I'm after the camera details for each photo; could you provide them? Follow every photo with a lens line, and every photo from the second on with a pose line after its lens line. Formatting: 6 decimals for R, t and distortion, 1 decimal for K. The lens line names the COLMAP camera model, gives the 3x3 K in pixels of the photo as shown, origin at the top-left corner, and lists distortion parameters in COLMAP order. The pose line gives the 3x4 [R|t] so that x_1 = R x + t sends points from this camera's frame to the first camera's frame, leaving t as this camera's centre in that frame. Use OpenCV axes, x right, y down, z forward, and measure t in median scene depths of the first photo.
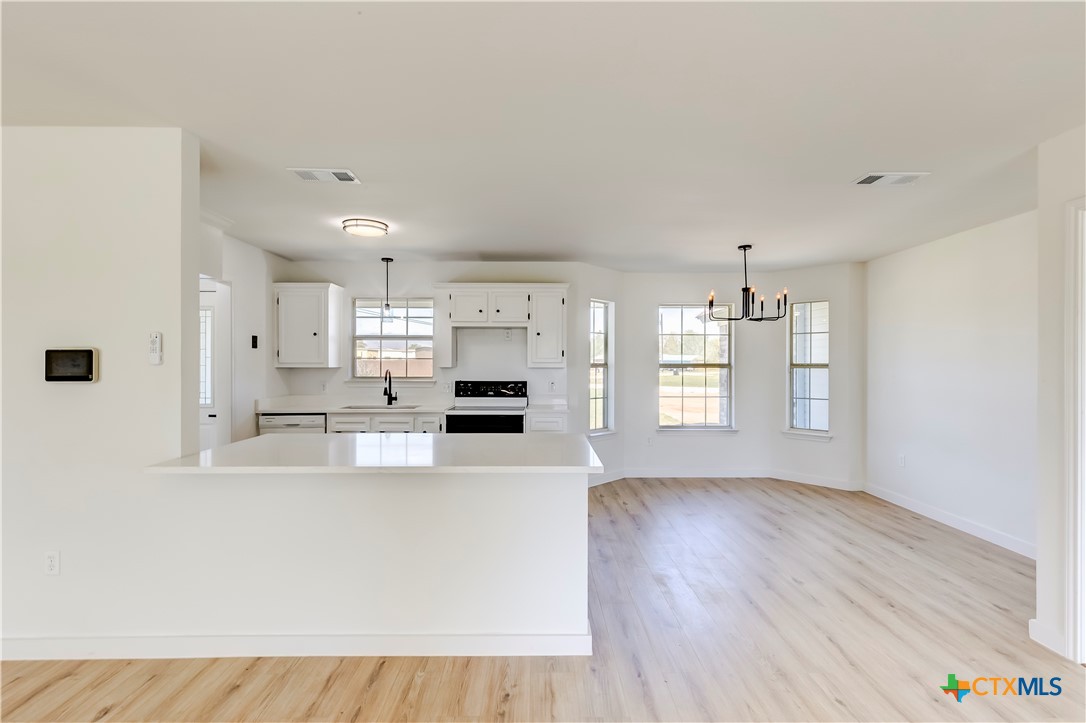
lens RADIAL K [[497.5, 0, 544.0], [0, 497.5, 365.7], [0, 0, 1]] dist [0.005446, -0.001429]
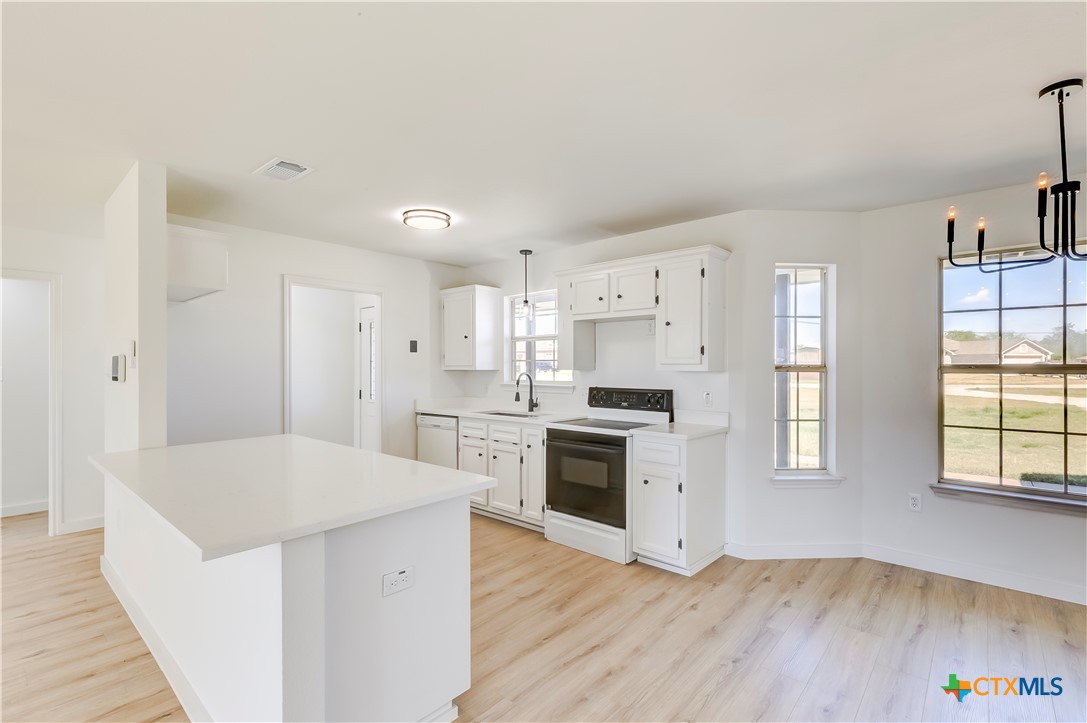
lens RADIAL K [[498.0, 0, 546.0], [0, 498.0, 366.1], [0, 0, 1]] dist [0.005446, -0.001429]
pose [[0.740226, -0.001763, -0.672356, 0.335468], [-0.000467, 0.999995, -0.003136, -0.001359], [0.672358, 0.002636, 0.740222, 0.362180]]
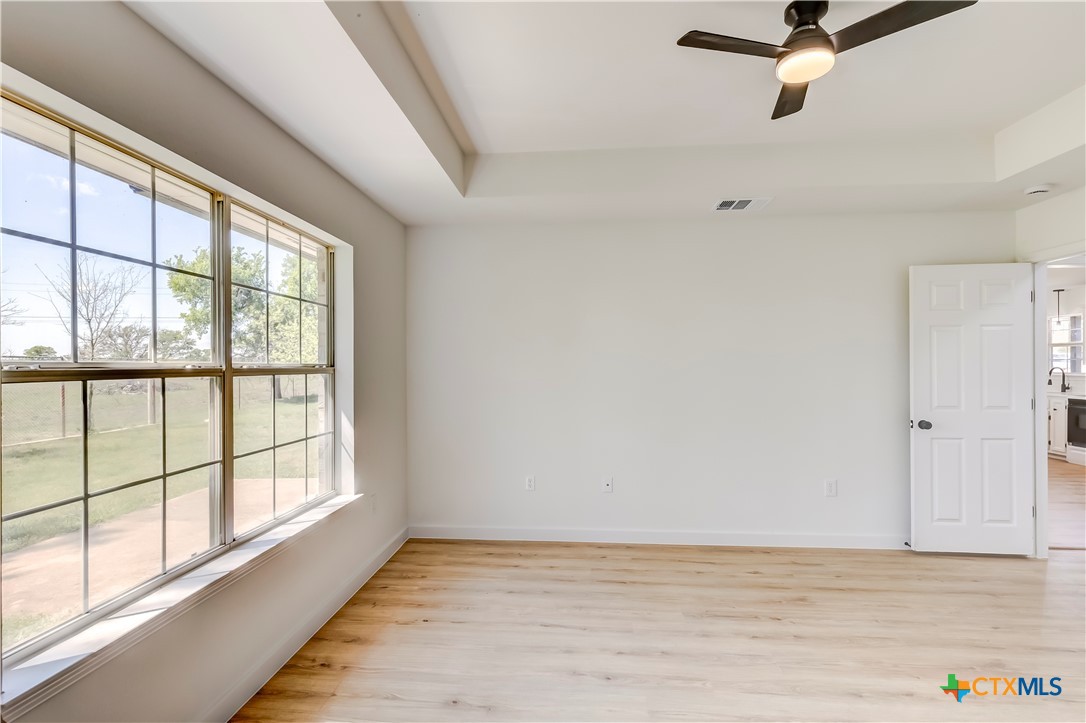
lens RADIAL K [[497.5, 0, 542.9], [0, 497.5, 364.6], [0, 0, 1]] dist [0.005446, -0.001429]
pose [[-0.084360, 0.002676, -0.996432, 1.280949], [-0.003194, 0.999991, 0.002956, 0.000849], [0.996430, 0.003432, -0.084350, -0.366118]]
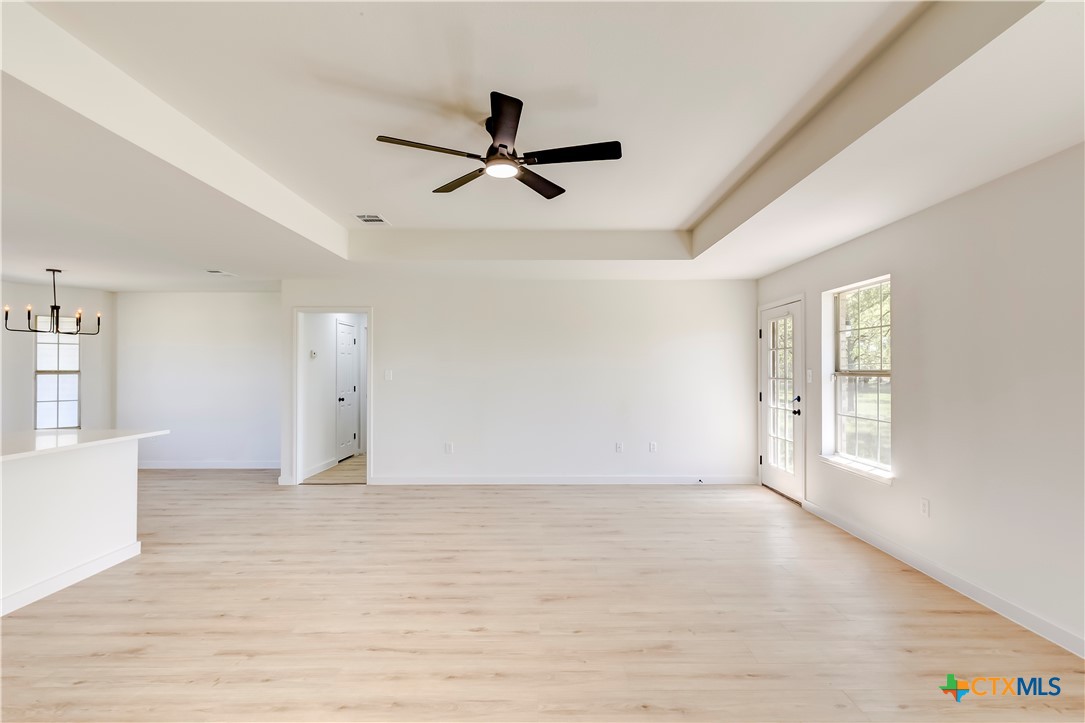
lens RADIAL K [[497.1, 0, 552.4], [0, 497.1, 364.8], [0, 0, 1]] dist [0.005446, -0.001429]
pose [[-0.003866, 0.006602, 0.999971, -0.705168], [0.006421, 0.999958, -0.006577, -0.002466], [-0.999972, 0.006396, -0.003908, -0.149107]]
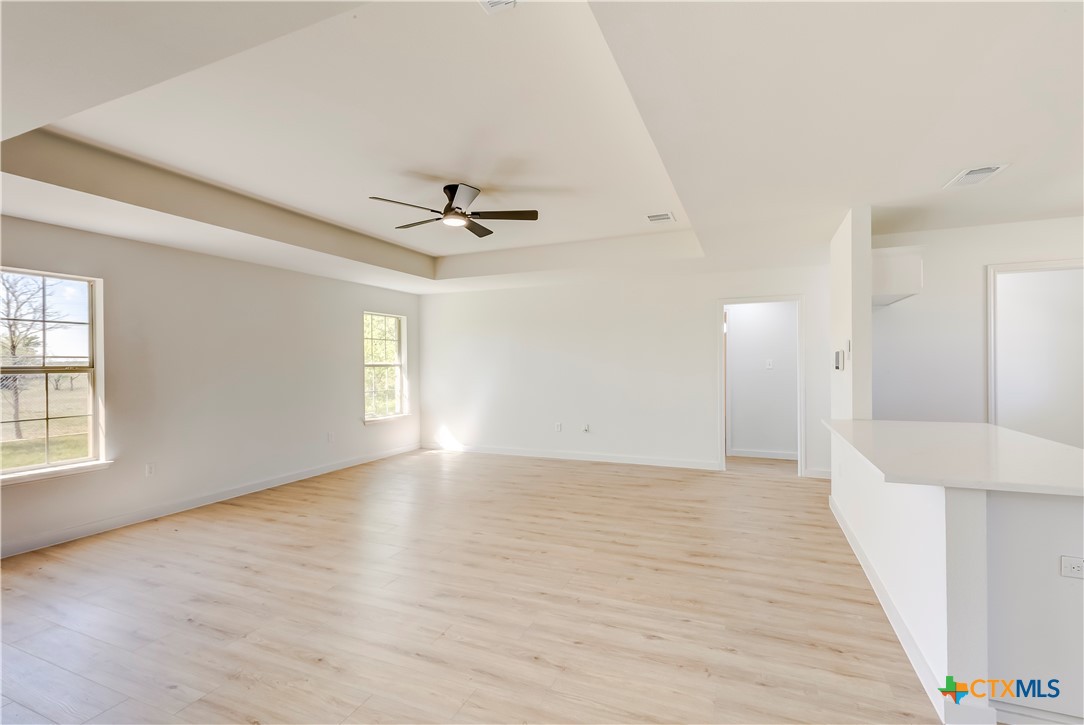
lens RADIAL K [[496.6, 0, 540.7], [0, 496.6, 363.9], [0, 0, 1]] dist [0.005446, -0.001429]
pose [[-0.405881, 0.006067, -0.913906, 0.504221], [0.003911, 0.999980, 0.004902, -0.000303], [0.913918, -0.001585, -0.405897, 0.343359]]
